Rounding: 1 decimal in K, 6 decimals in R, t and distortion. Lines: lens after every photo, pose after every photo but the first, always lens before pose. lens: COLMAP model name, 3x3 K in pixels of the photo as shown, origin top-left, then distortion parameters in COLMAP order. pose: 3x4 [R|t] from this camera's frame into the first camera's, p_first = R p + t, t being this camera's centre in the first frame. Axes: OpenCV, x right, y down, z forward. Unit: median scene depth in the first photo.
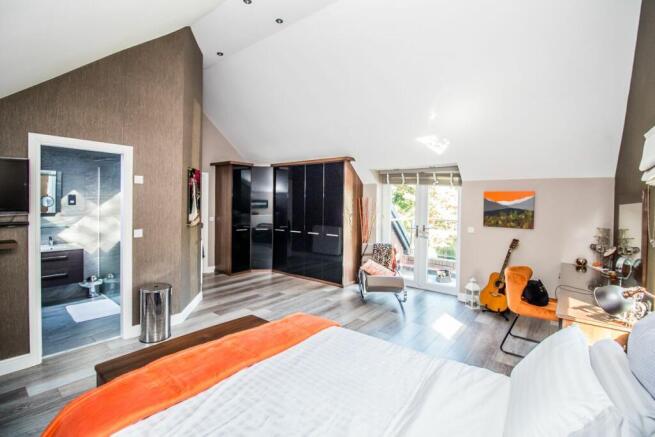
lens RADIAL K [[301.8, 0, 325.9], [0, 301.8, 215.2], [0, 0, 1]] dist [-0.010476, -0.005256]
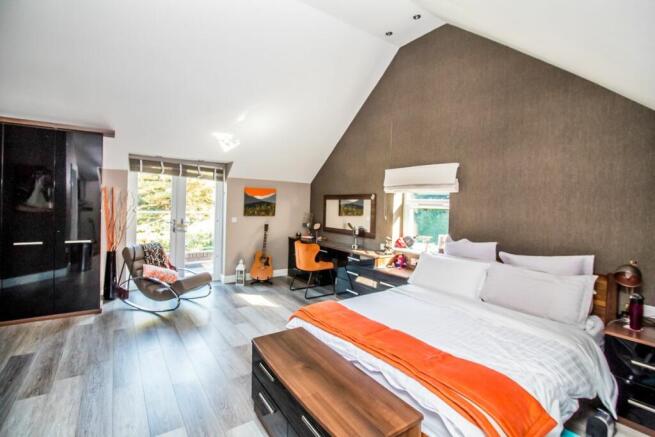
lens RADIAL K [[301.8, 0, 325.6], [0, 301.8, 212.5], [0, 0, 1]] dist [-0.010476, -0.005256]
pose [[0.283280, -0.037859, 0.958290, -0.551751], [0.018029, 0.999254, 0.034148, -0.013512], [-0.958868, 0.007603, 0.283751, 0.339370]]
